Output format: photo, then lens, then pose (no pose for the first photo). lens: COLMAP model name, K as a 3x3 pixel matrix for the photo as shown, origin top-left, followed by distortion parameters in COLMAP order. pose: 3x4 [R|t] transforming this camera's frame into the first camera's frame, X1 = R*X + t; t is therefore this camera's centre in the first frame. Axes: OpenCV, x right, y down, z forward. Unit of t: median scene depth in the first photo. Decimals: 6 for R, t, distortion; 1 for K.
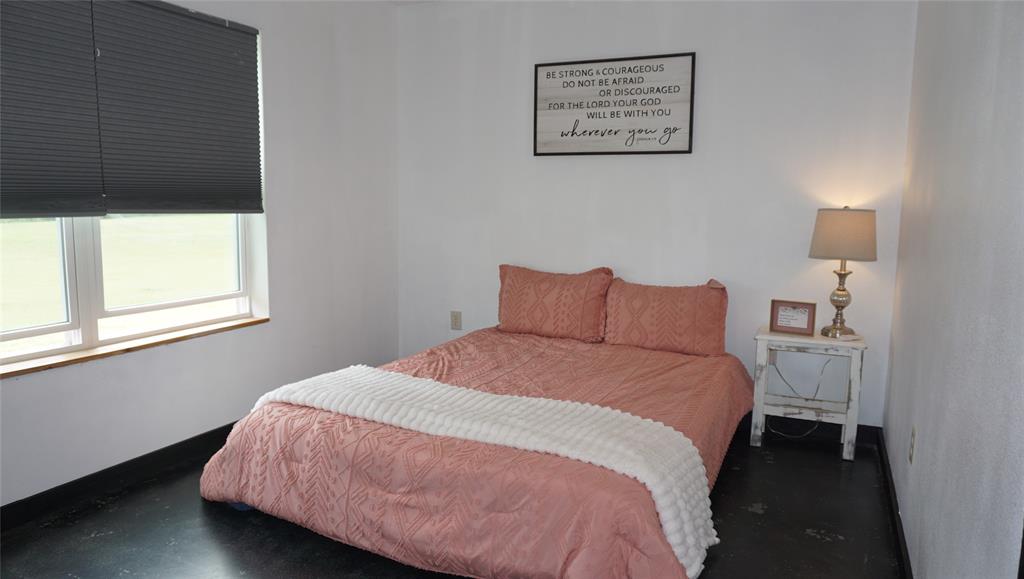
lens RADIAL K [[679.4, 0, 512.0], [0, 679.4, 289.5], [0, 0, 1]] dist [-0.067264, -0.000034]
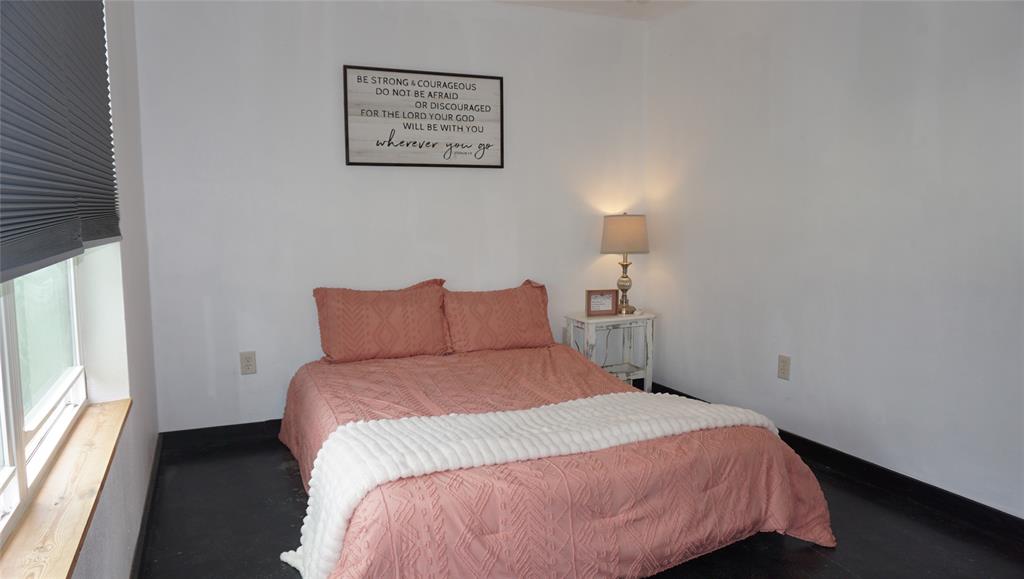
lens RADIAL K [[679.4, 0, 512.0], [0, 679.4, 289.5], [0, 0, 1]] dist [-0.067264, -0.000034]
pose [[0.643057, -0.101158, 0.759107, -0.571137], [0.112854, 0.992933, 0.036717, -0.042562], [-0.757457, 0.062058, 0.649929, 0.271626]]
